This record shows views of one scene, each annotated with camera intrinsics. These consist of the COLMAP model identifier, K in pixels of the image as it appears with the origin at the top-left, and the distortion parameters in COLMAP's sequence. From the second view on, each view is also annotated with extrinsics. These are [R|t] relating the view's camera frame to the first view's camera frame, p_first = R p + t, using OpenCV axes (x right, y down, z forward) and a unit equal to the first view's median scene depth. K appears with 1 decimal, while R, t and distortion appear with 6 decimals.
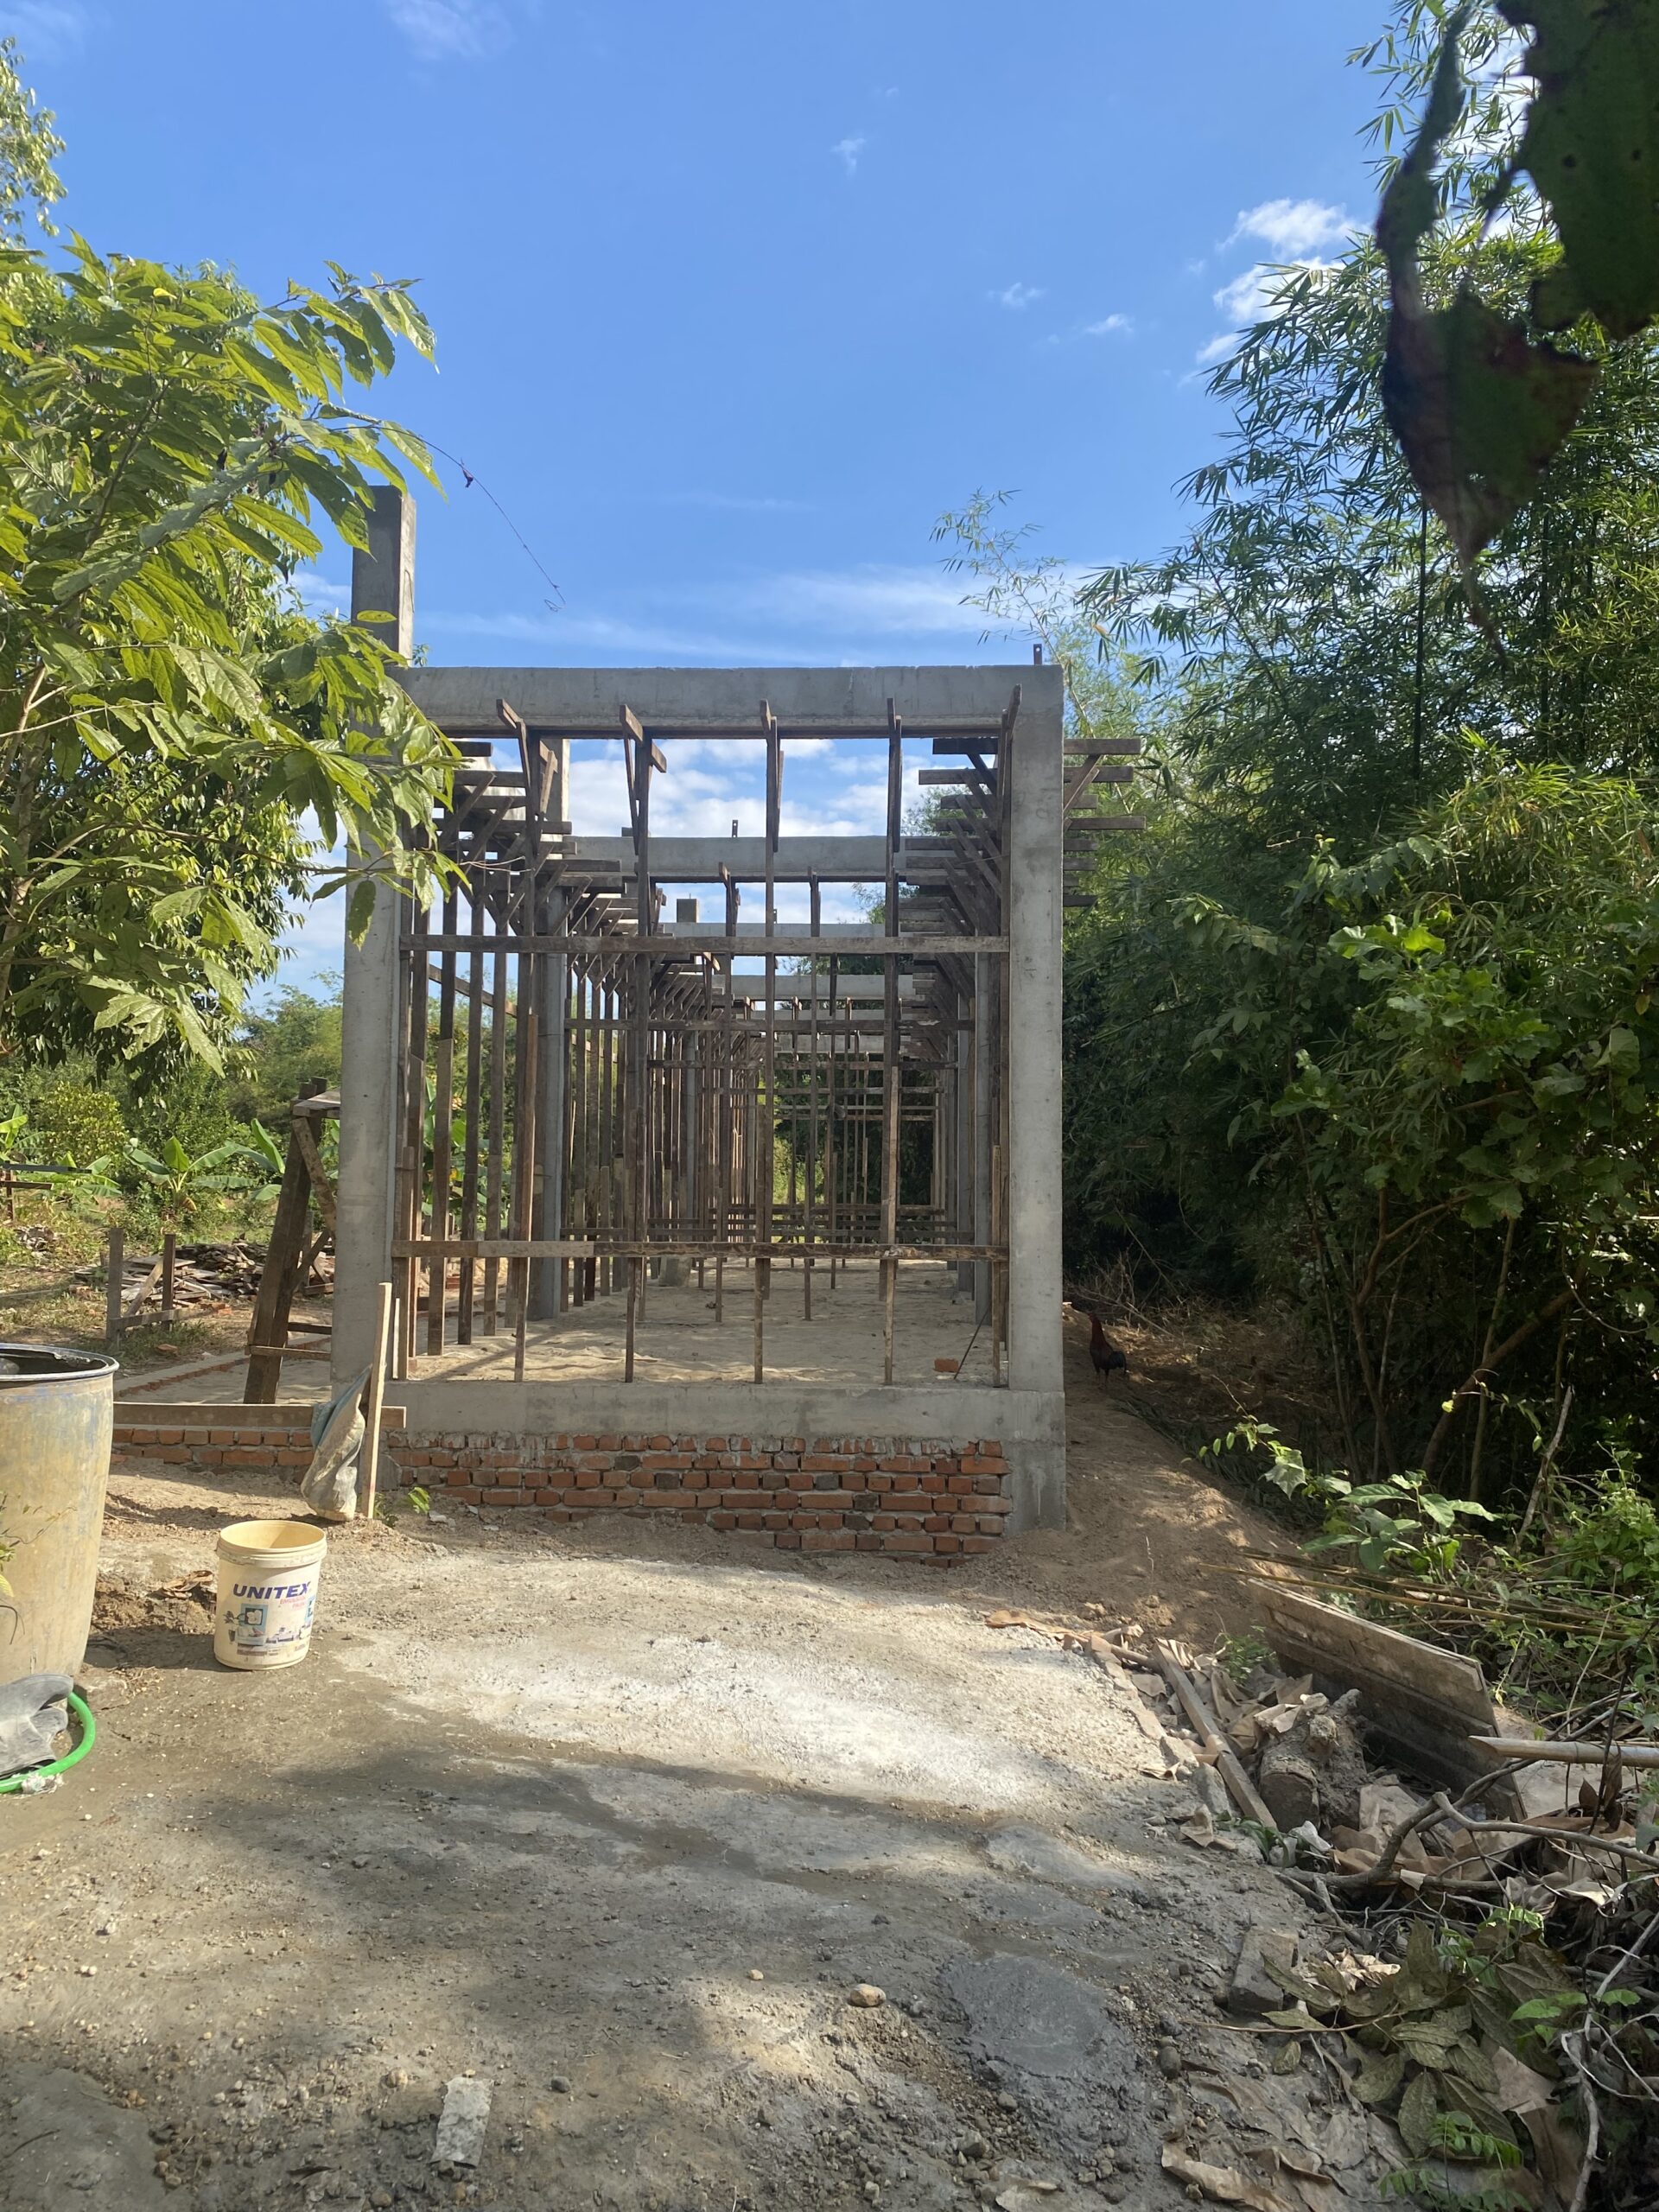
lens RADIAL K [[1689.1, 0, 829.5], [0, 1689.1, 1106.0], [0, 0, 1]] dist [-0.003813, -0.000175]
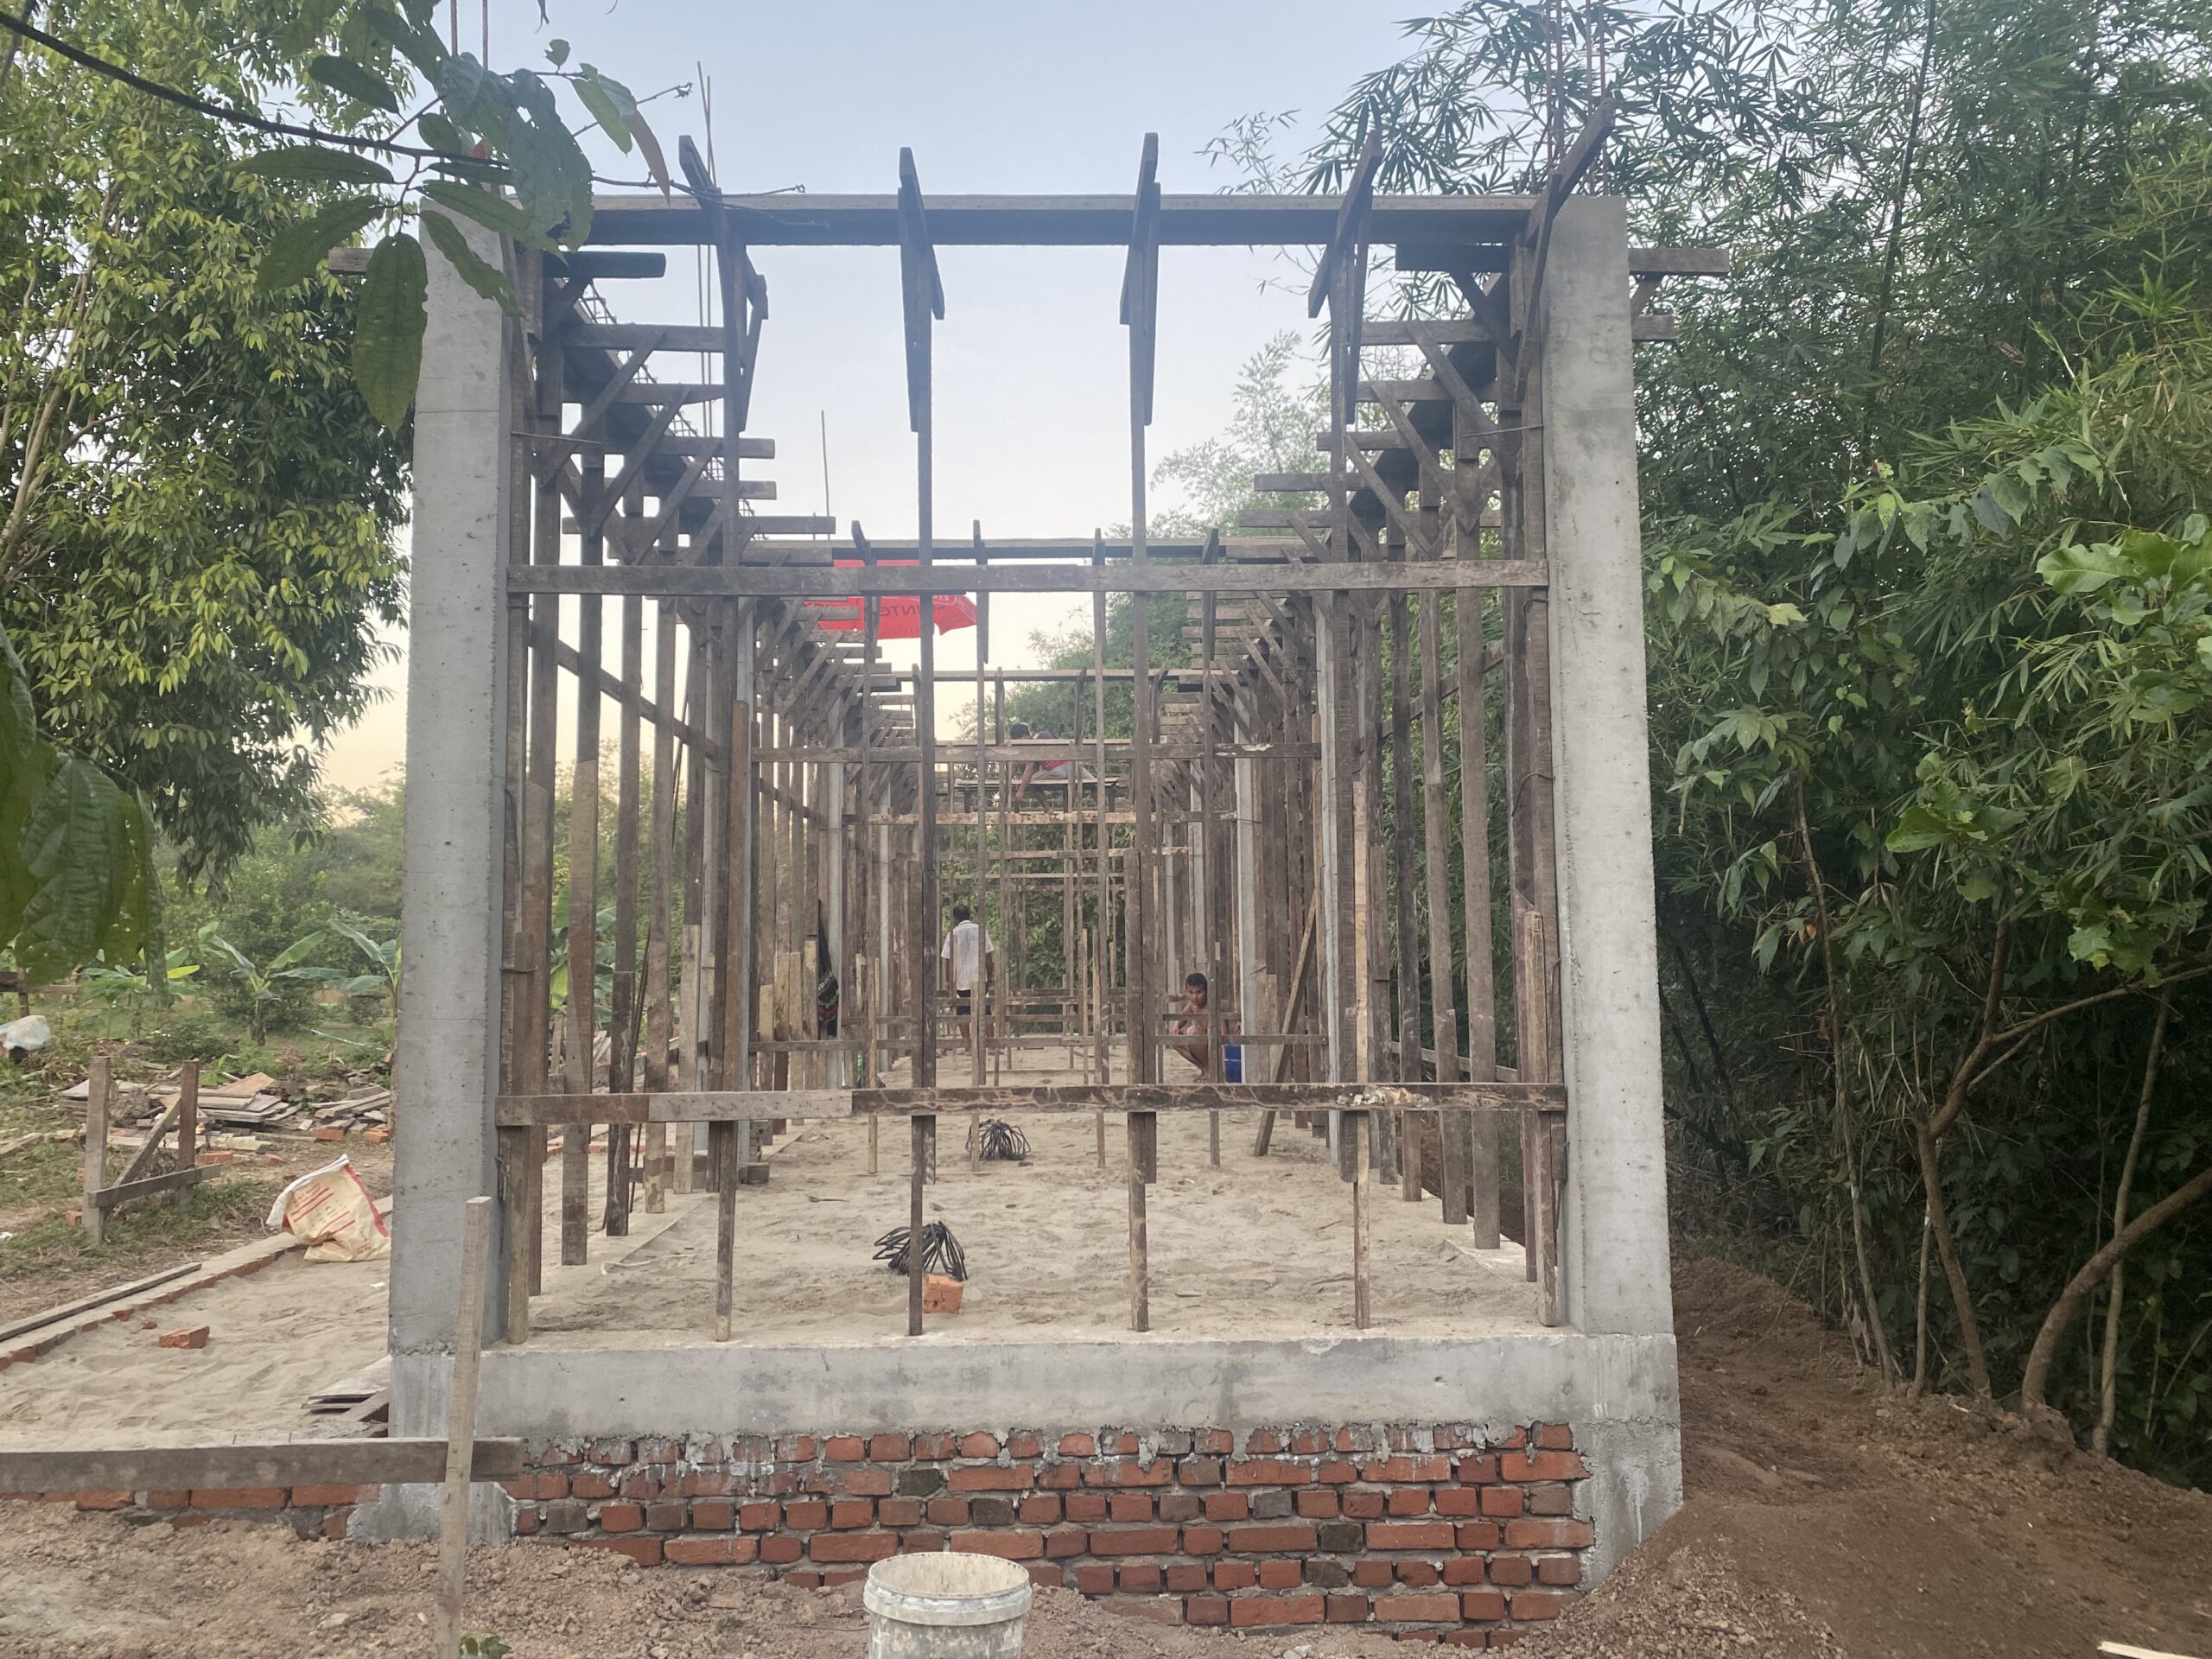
lens RADIAL K [[1860.1, 0, 1106.0], [0, 1860.1, 829.5], [0, 0, 1]] dist [-0.047619, 0.000663]
pose [[0.998429, -0.014936, 0.054004, -0.087922], [0.016465, 0.999473, -0.027970, 0.010476], [-0.053557, 0.028815, 0.998149, 0.370570]]
